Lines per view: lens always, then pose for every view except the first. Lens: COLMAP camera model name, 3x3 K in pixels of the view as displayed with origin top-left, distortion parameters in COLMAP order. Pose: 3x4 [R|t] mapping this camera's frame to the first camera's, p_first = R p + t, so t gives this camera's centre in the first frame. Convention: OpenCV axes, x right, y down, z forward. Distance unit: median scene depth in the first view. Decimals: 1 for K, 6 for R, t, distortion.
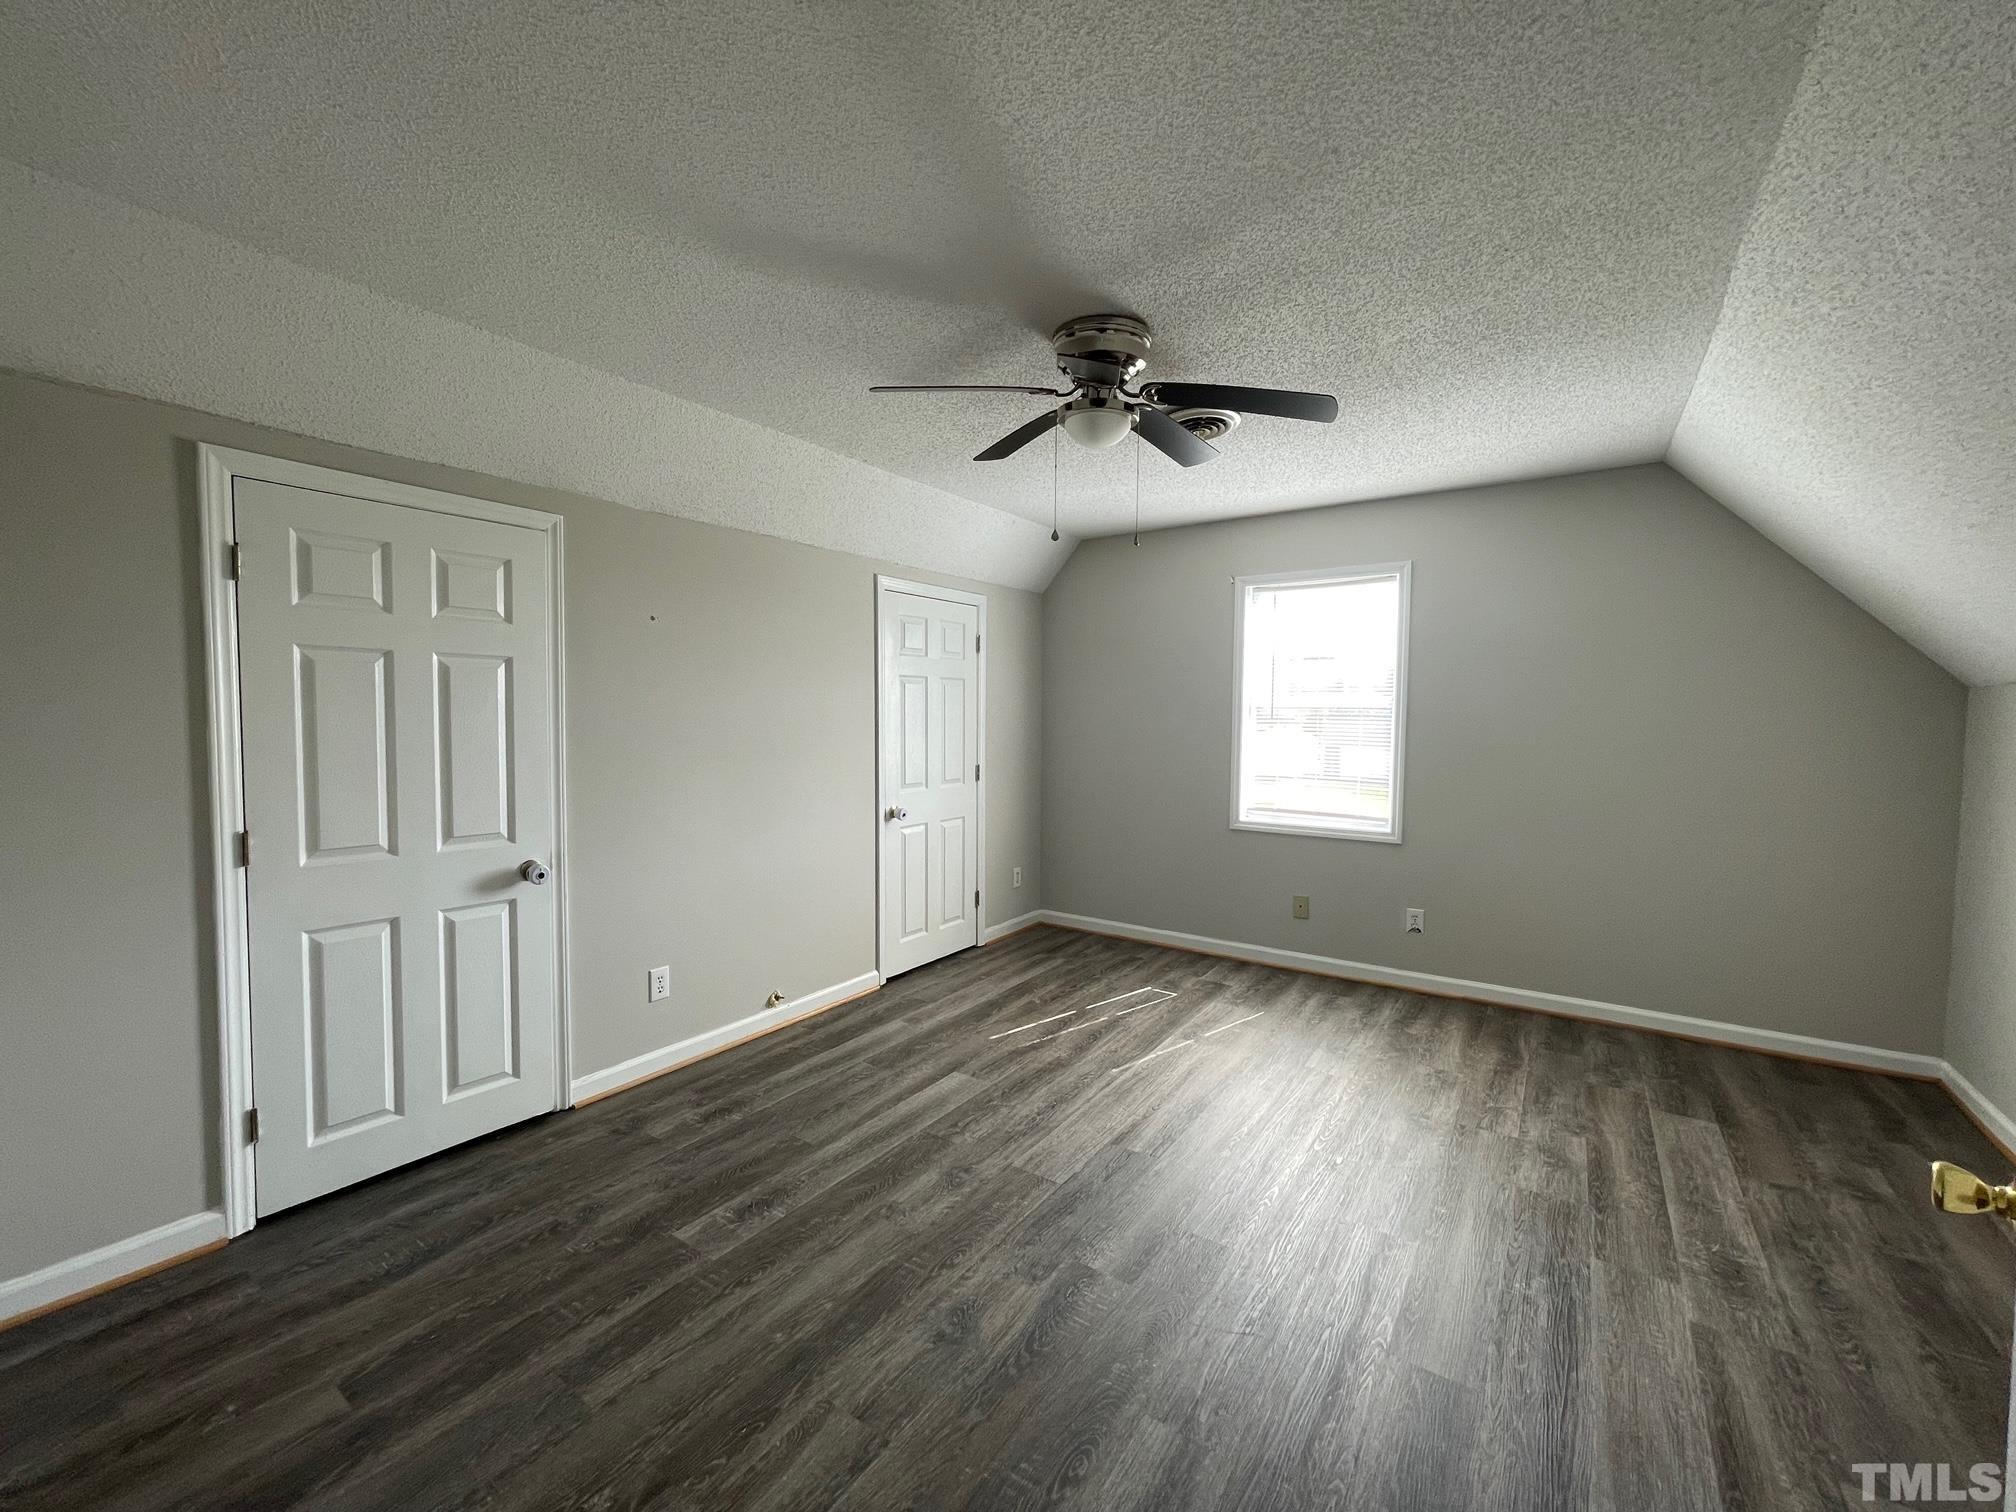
lens RADIAL K [[818.3, 0, 999.6], [0, 818.3, 755.2], [0, 0, 1]] dist [-0.000670, 0.000391]
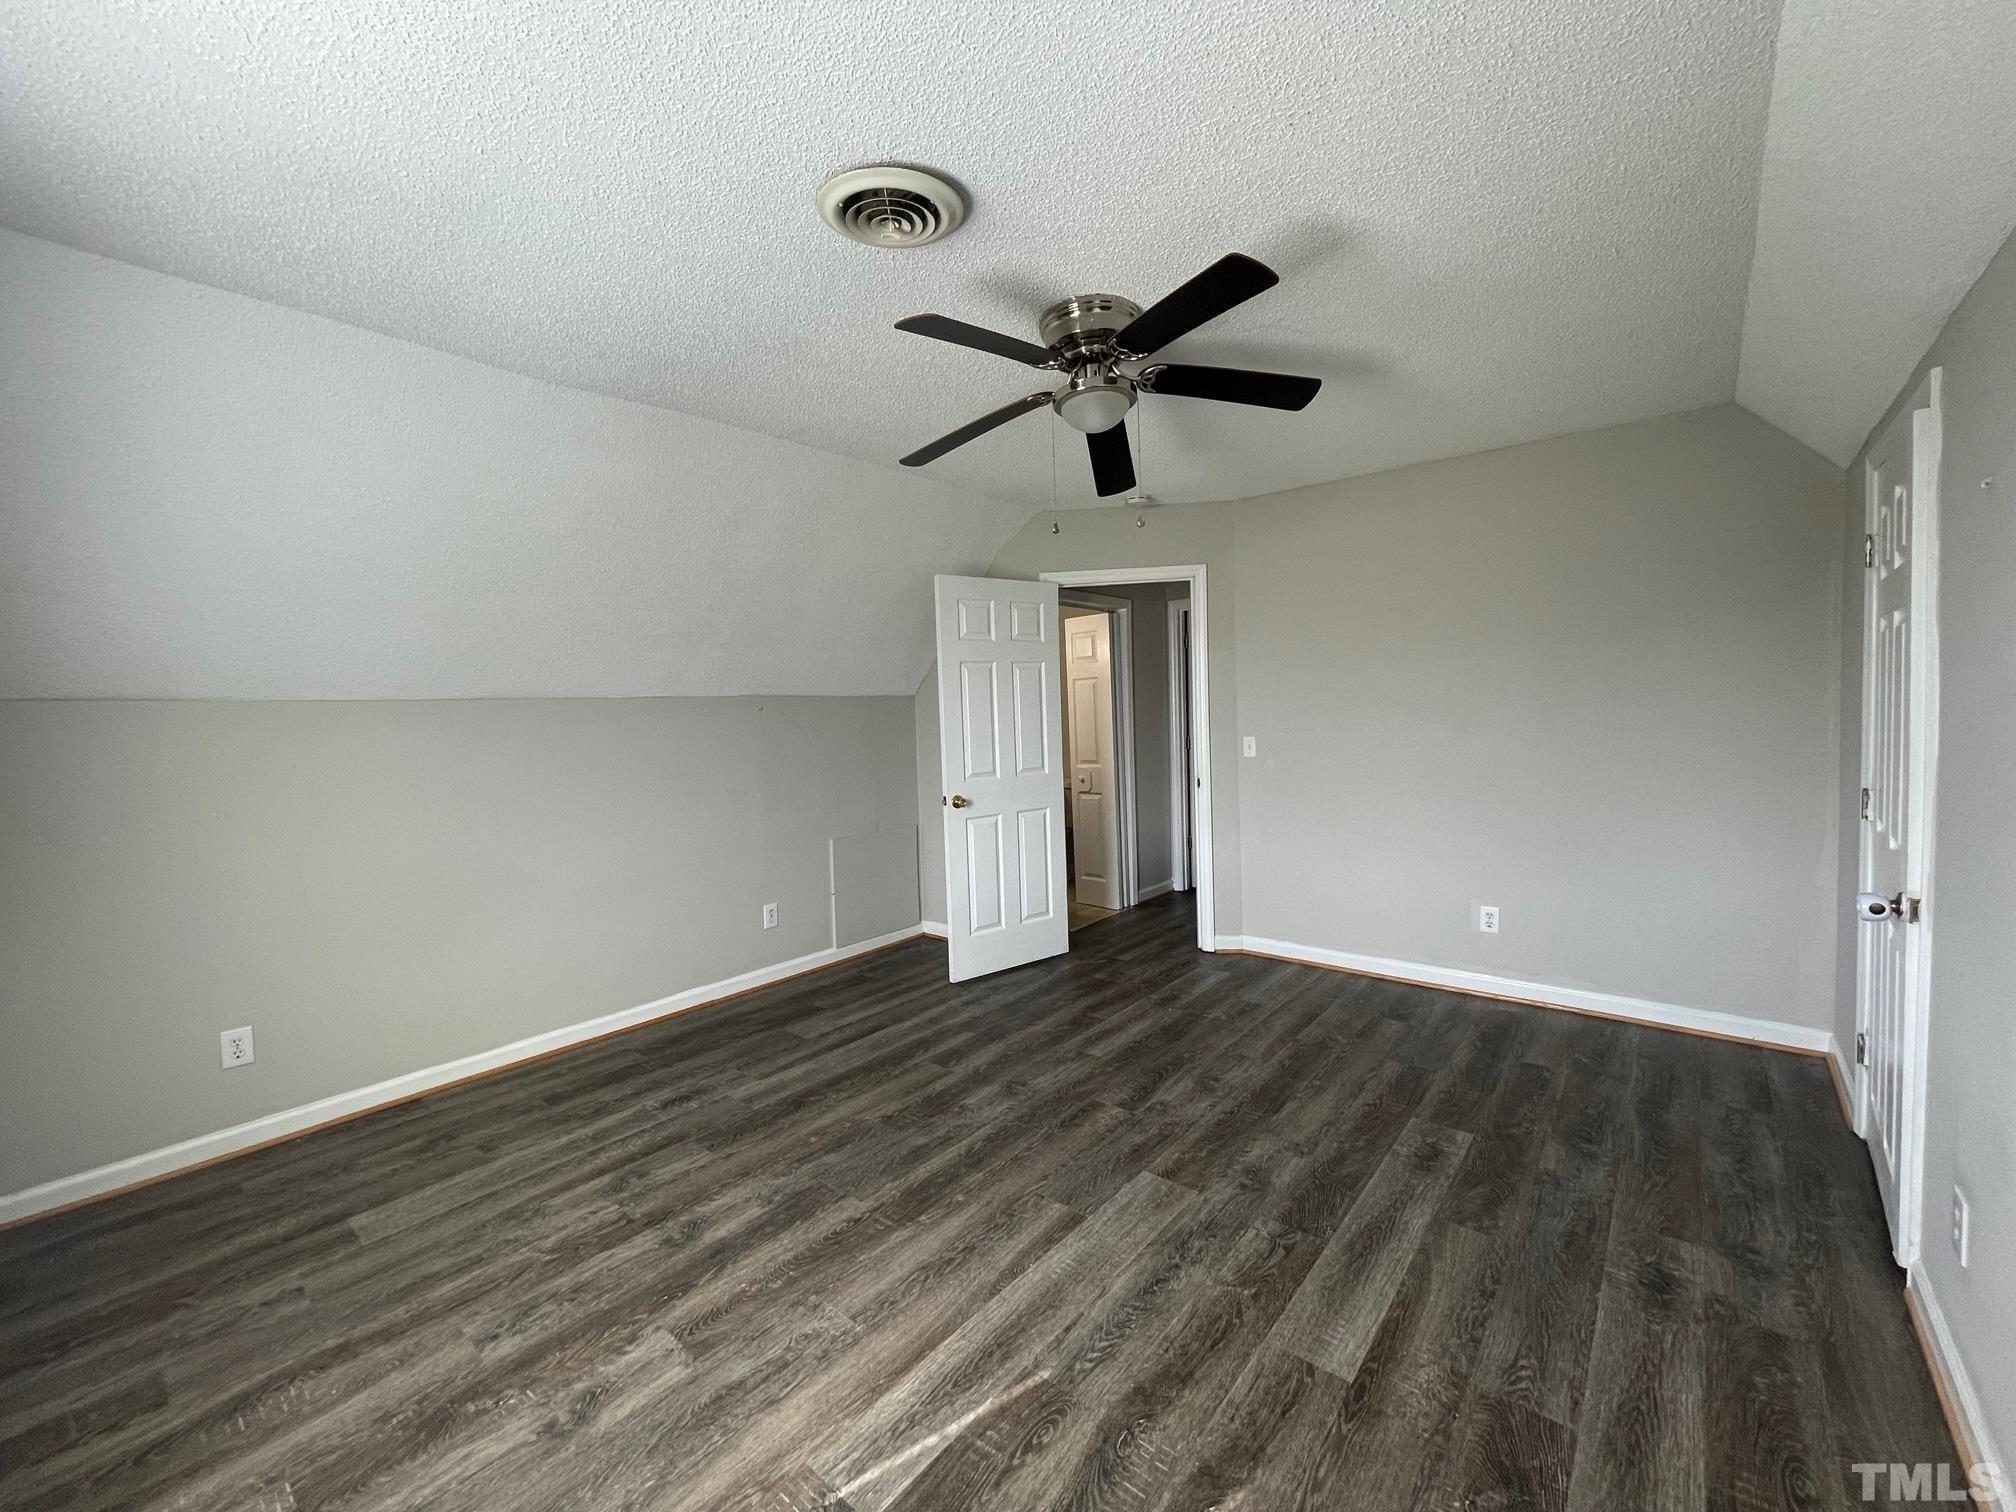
lens RADIAL K [[818.3, 0, 999.6], [0, 818.3, 755.2], [0, 0, 1]] dist [-0.000670, 0.000391]
pose [[-0.995701, 0.020151, 0.090412, 0.136339], [0.029916, 0.993702, 0.107983, -0.090856], [-0.087666, 0.110224, -0.990033, 1.767470]]
